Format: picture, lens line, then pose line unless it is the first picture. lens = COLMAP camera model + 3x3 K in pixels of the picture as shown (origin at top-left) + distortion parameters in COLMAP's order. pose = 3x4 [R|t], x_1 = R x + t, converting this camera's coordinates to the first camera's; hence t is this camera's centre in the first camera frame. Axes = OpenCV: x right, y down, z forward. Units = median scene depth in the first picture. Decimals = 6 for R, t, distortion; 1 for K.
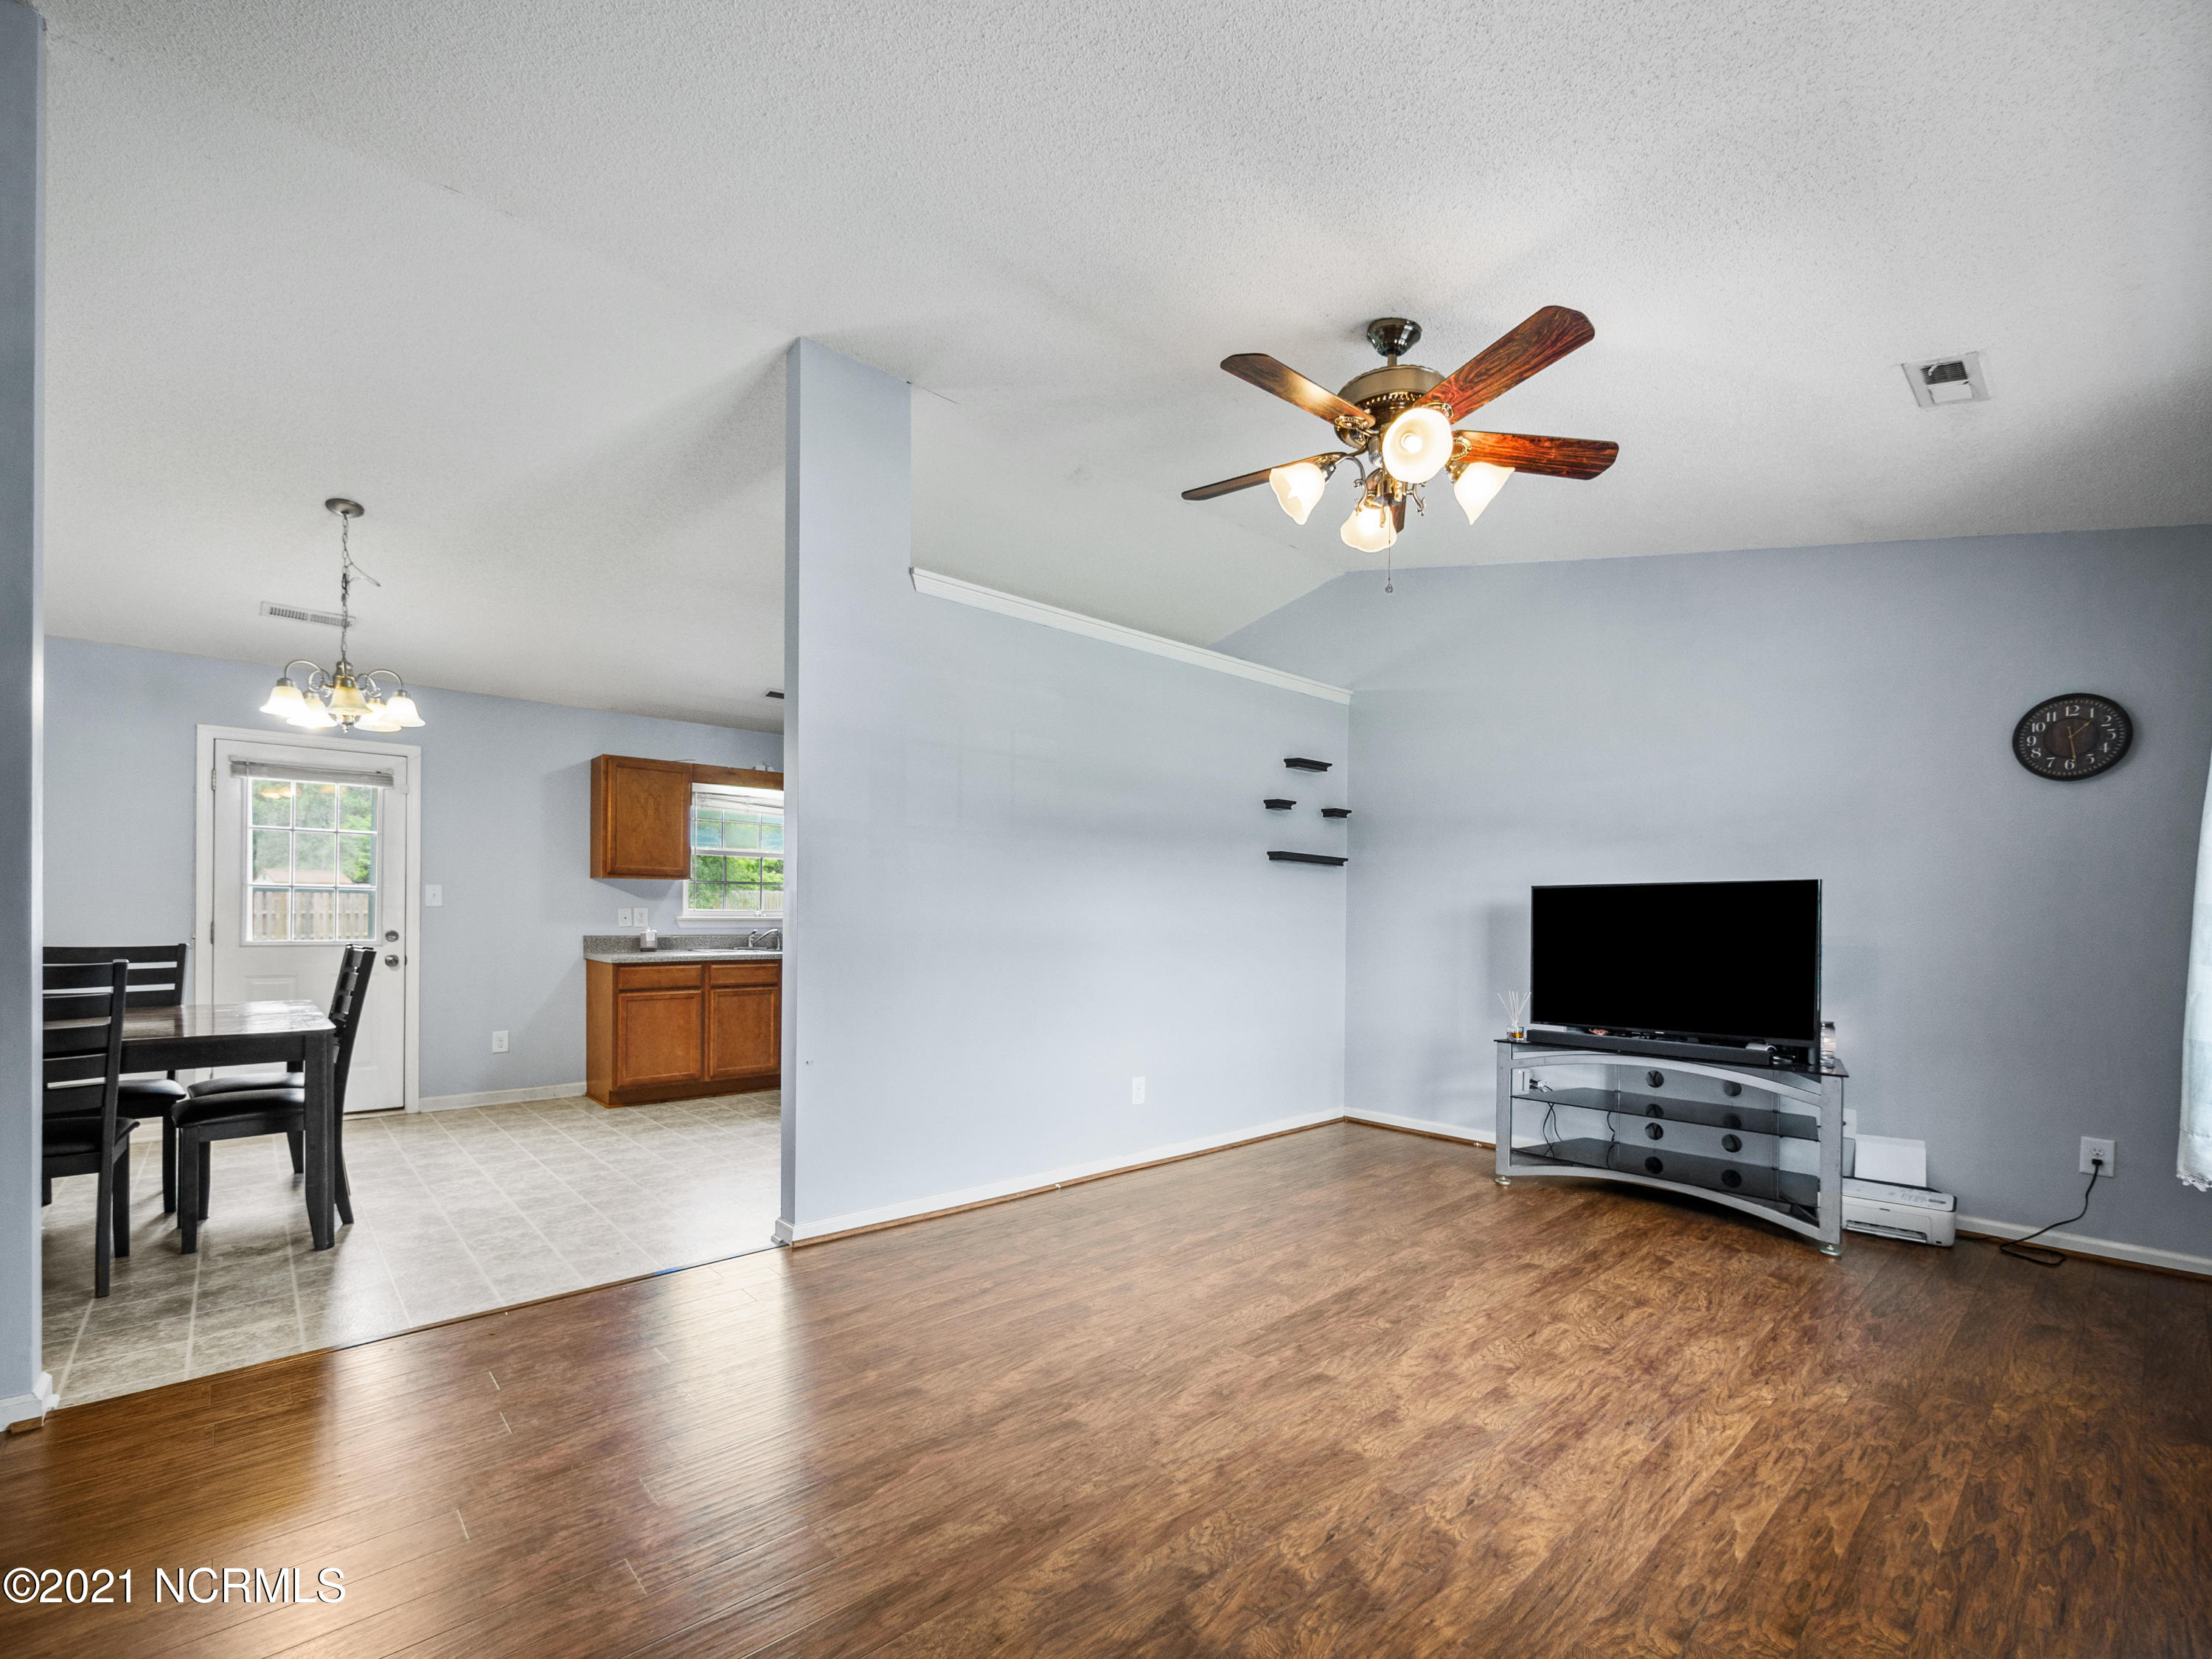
lens RADIAL K [[966.3, 0, 1116.6], [0, 966.3, 920.2], [0, 0, 1]] dist [-0.002537, -0.000813]
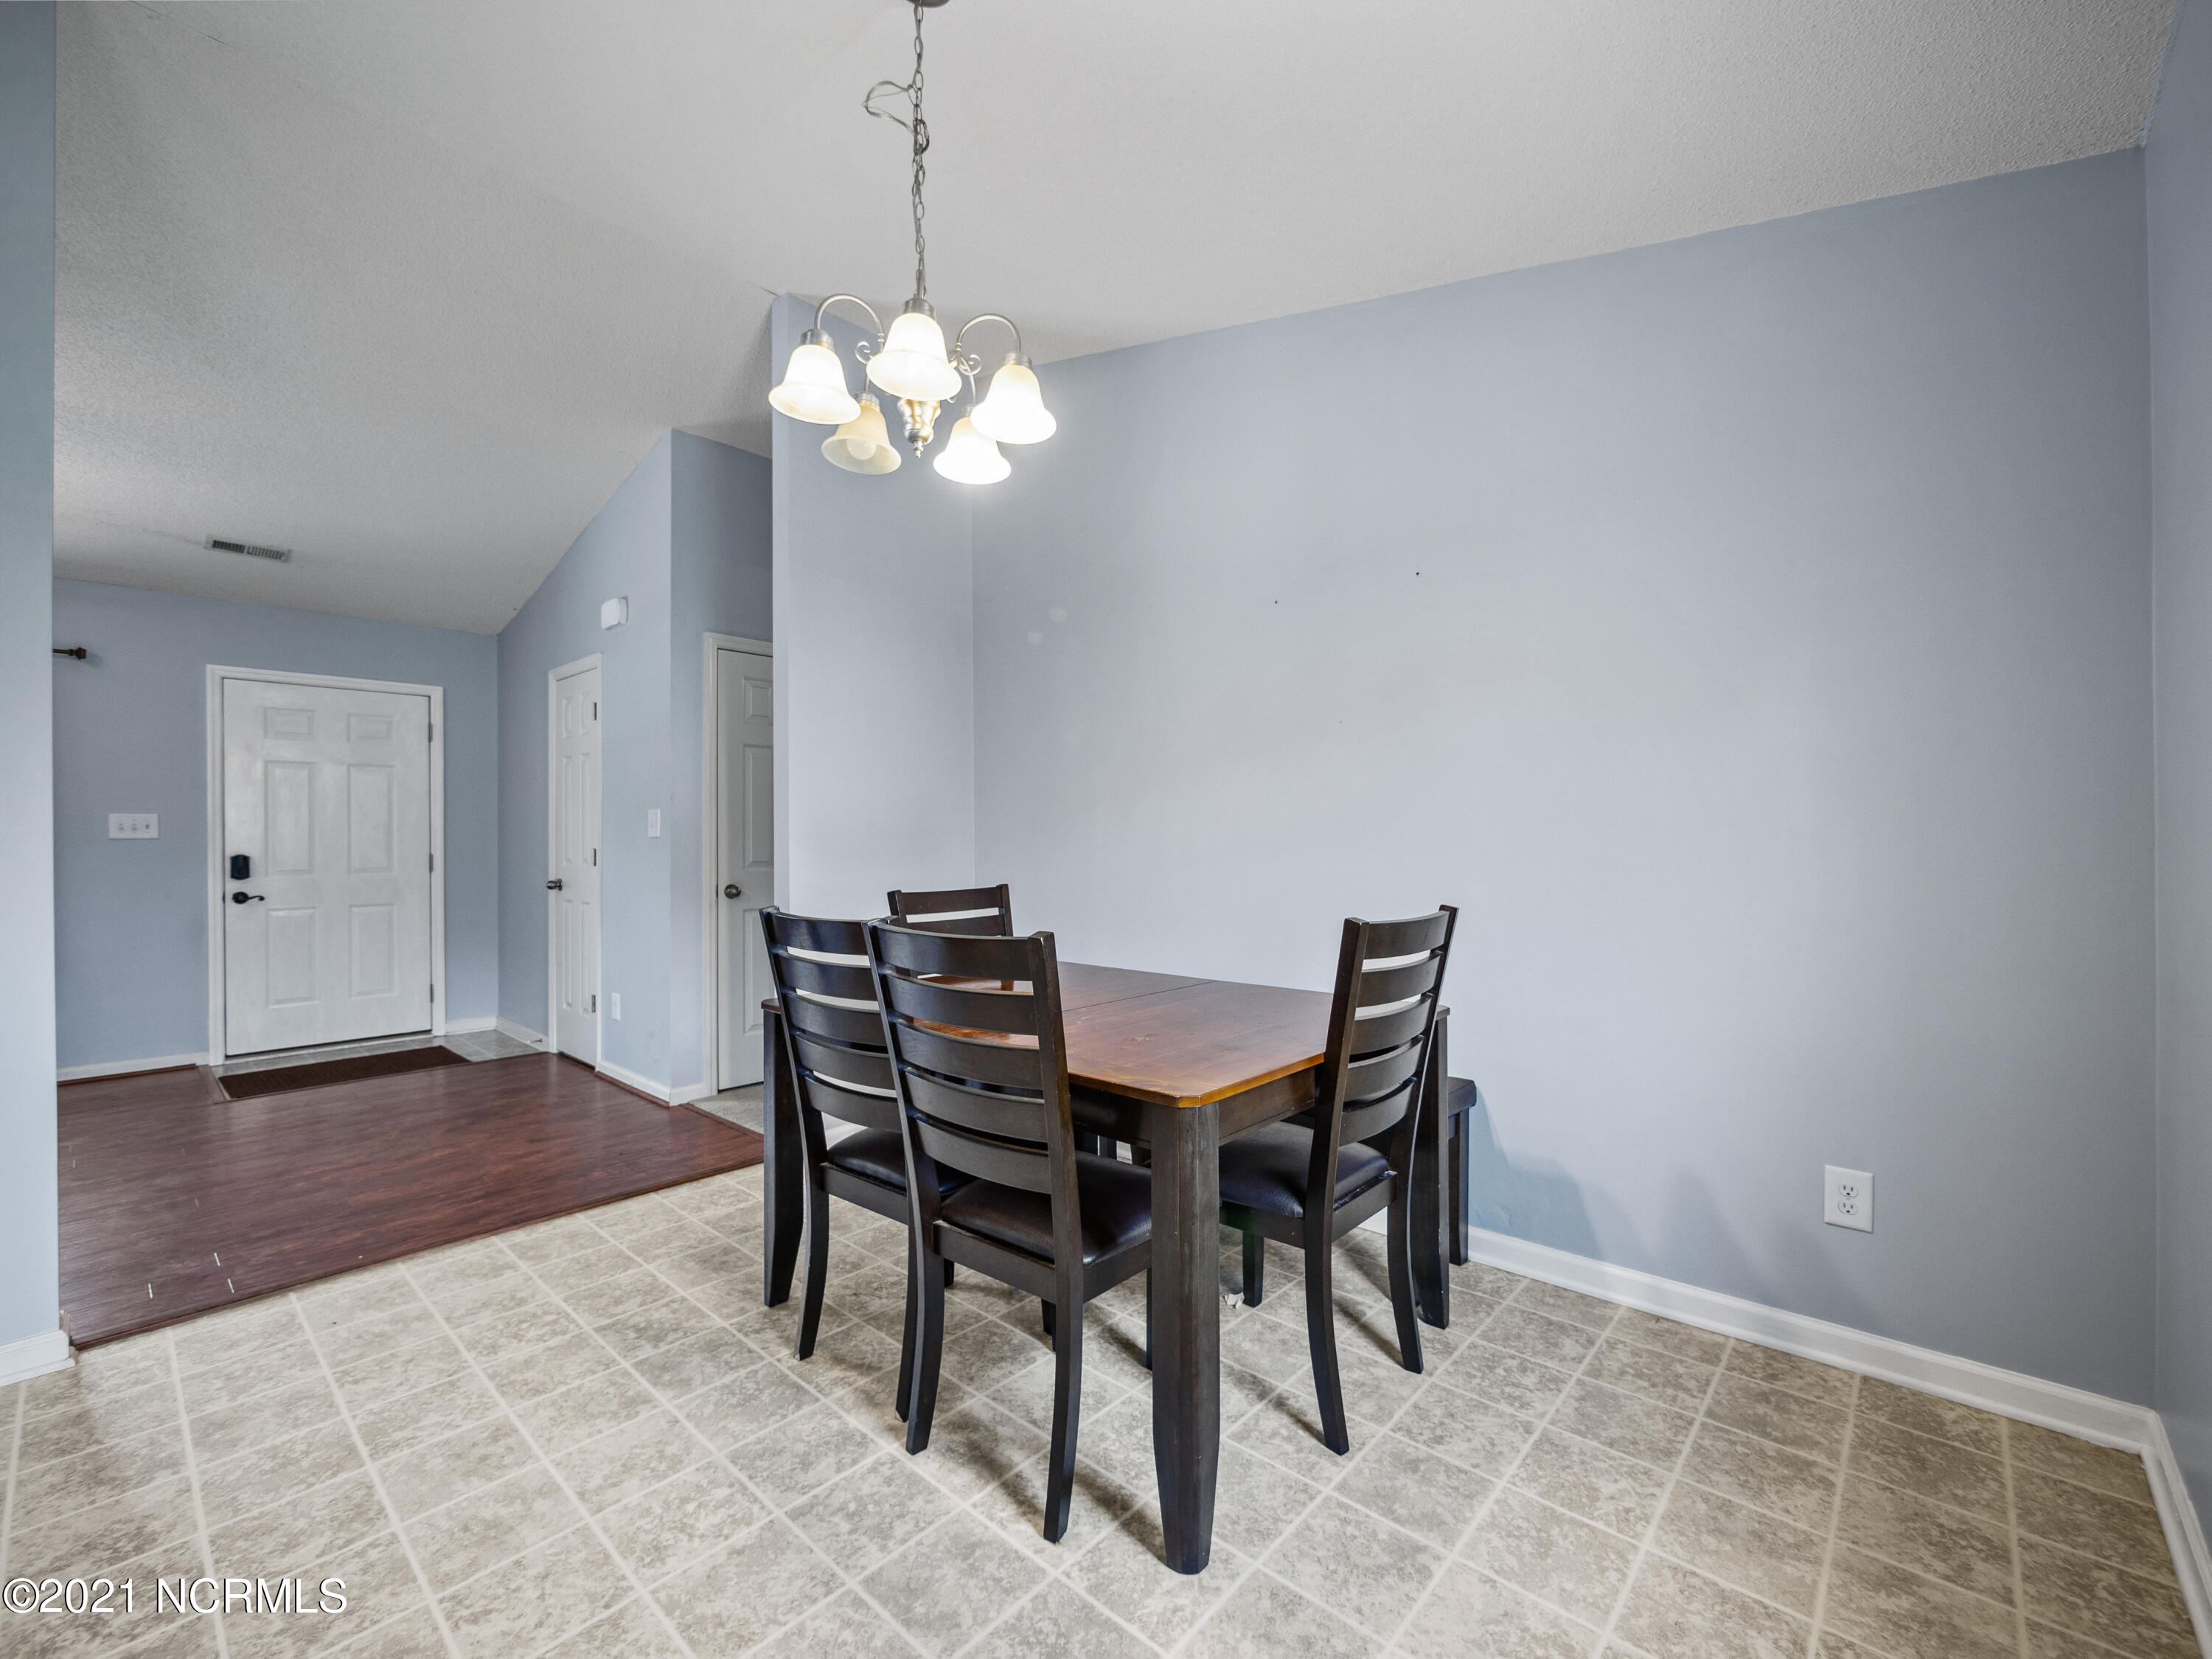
lens RADIAL K [[933.3, 0, 1106.0], [0, 933.3, 829.5], [0, 0, 1]] dist [-0.004253, 0.000298]
pose [[-0.995744, -0.003193, -0.092110, -1.071080], [-0.002867, 0.999989, -0.003674, -0.018297], [0.092120, -0.003394, -0.995742, 1.840409]]
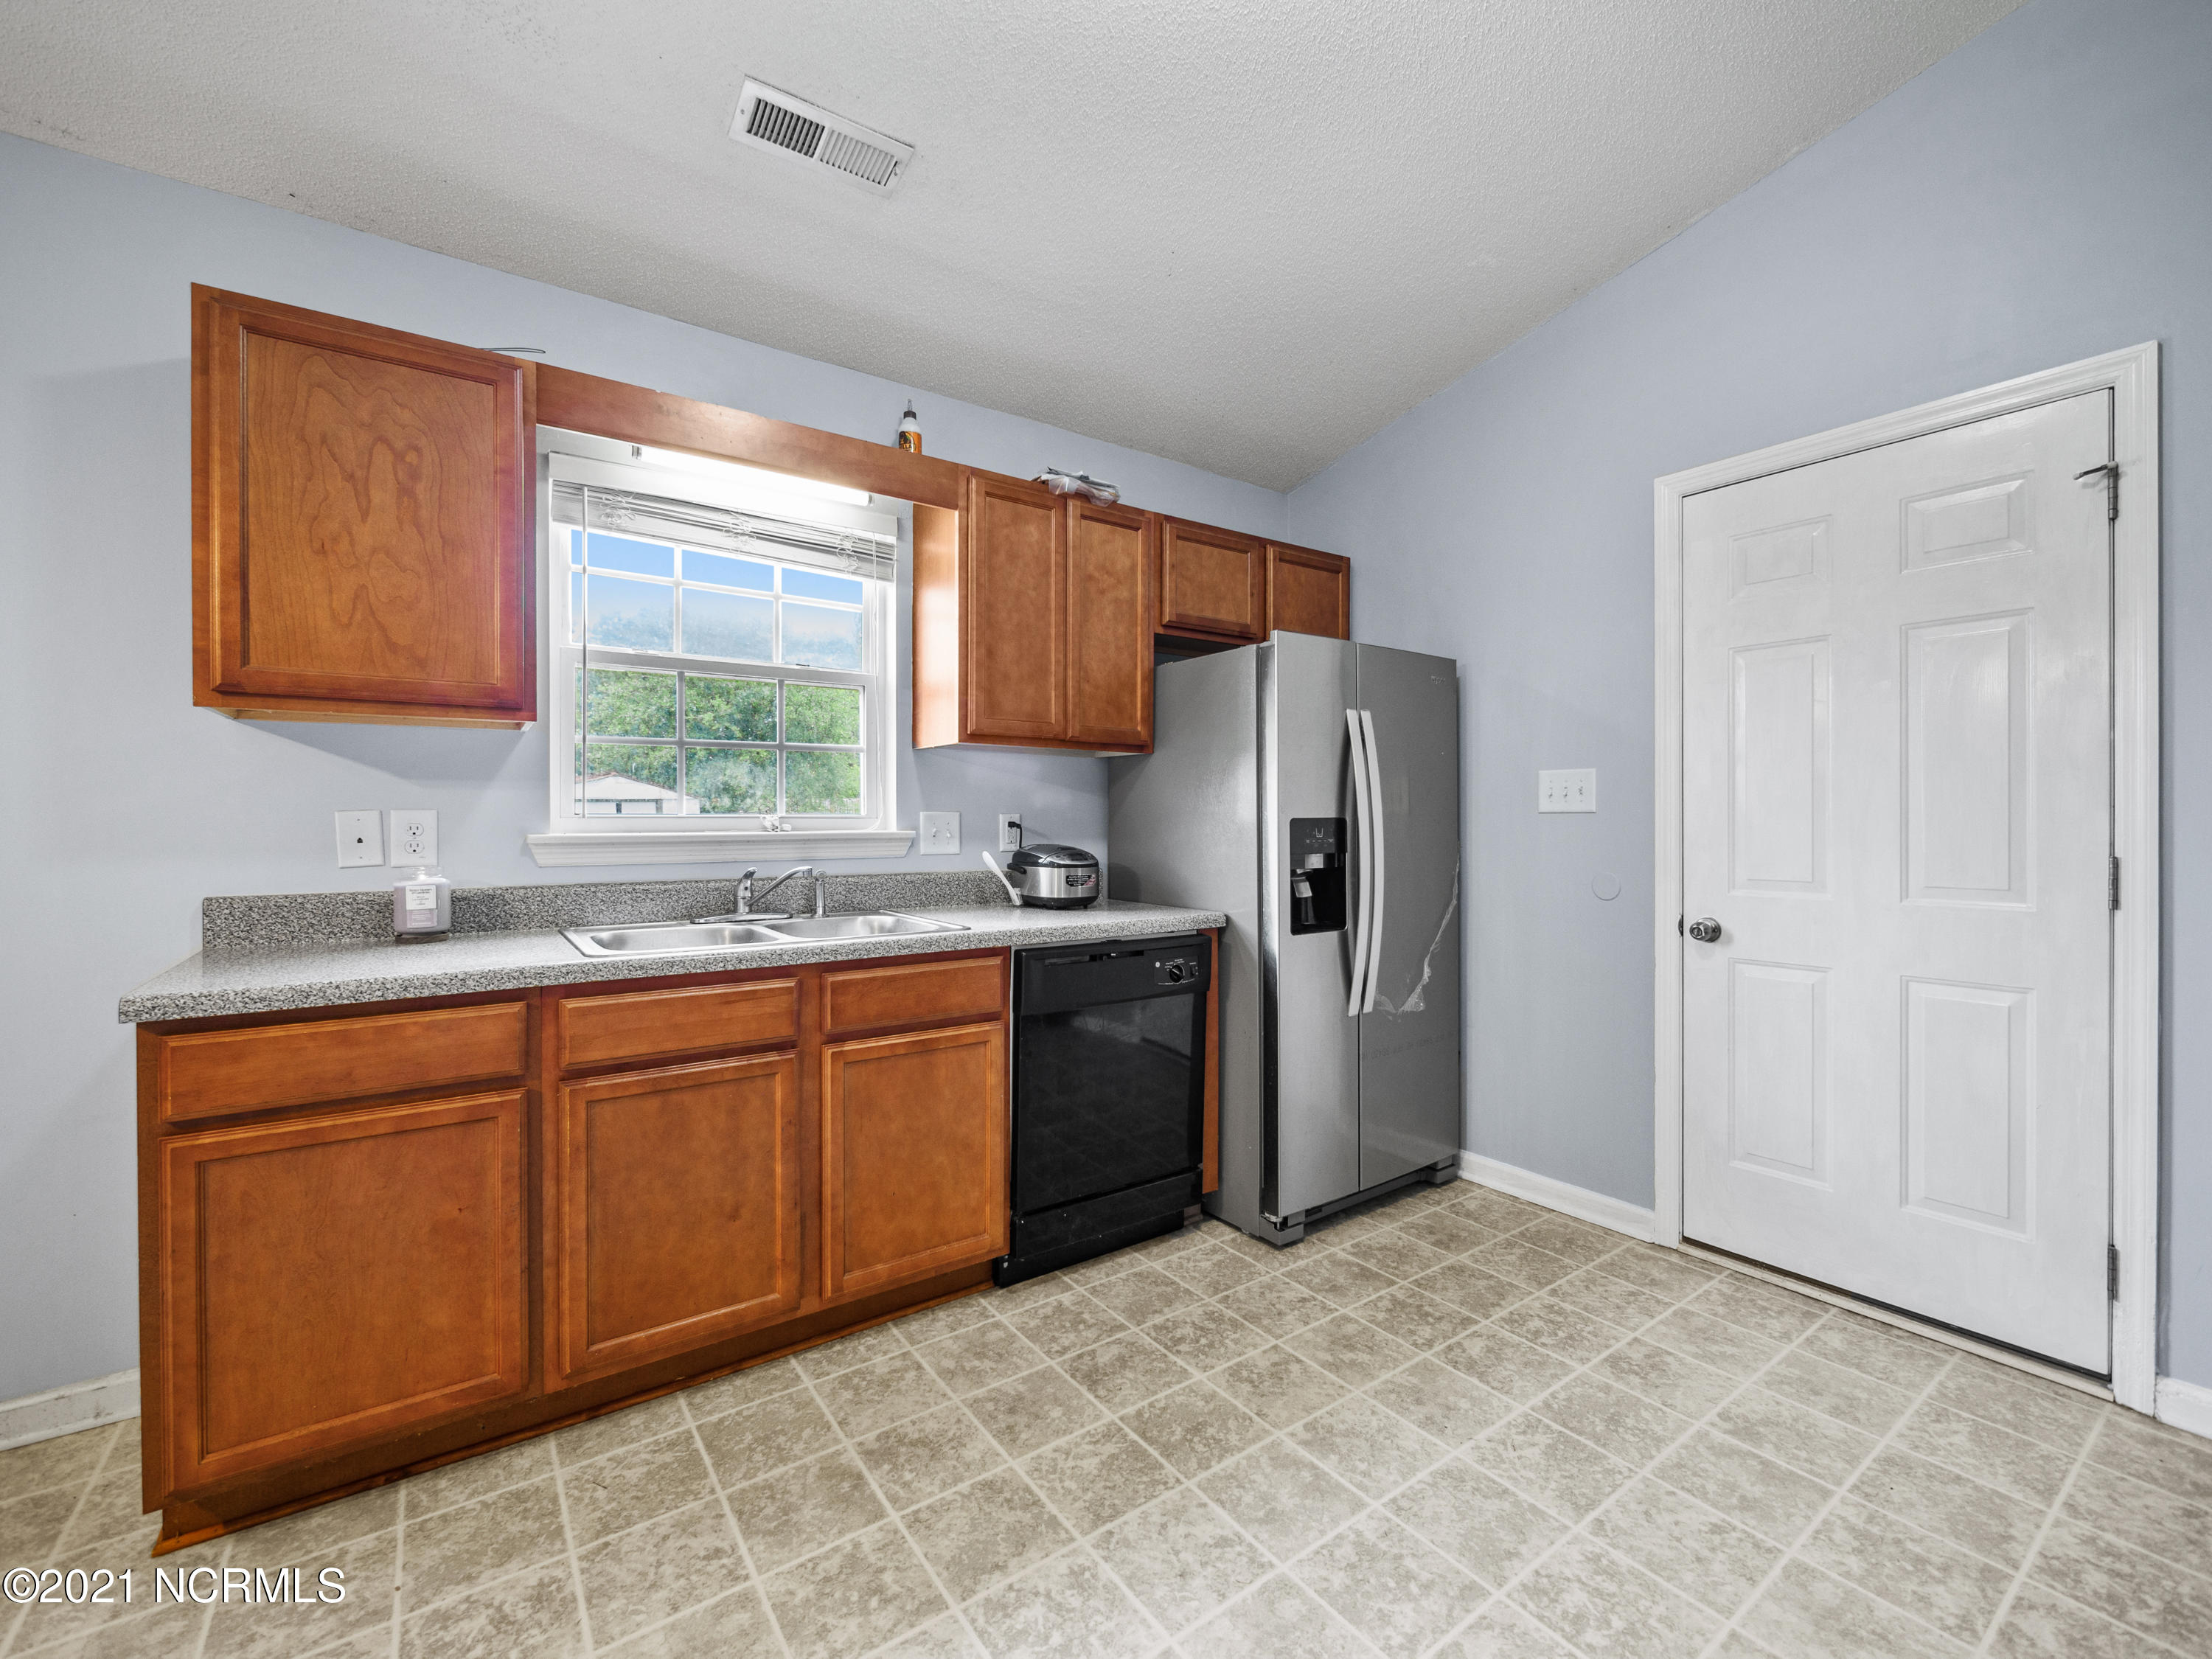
lens RADIAL K [[936.0, 0, 1105.1], [0, 936.0, 822.3], [0, 0, 1]] dist [-0.004757, 0.000099]
pose [[0.992214, -0.010596, -0.124090, -0.423183], [0.010196, 0.999941, -0.003853, -0.009466], [0.124123, 0.002558, 0.992264, 1.422239]]
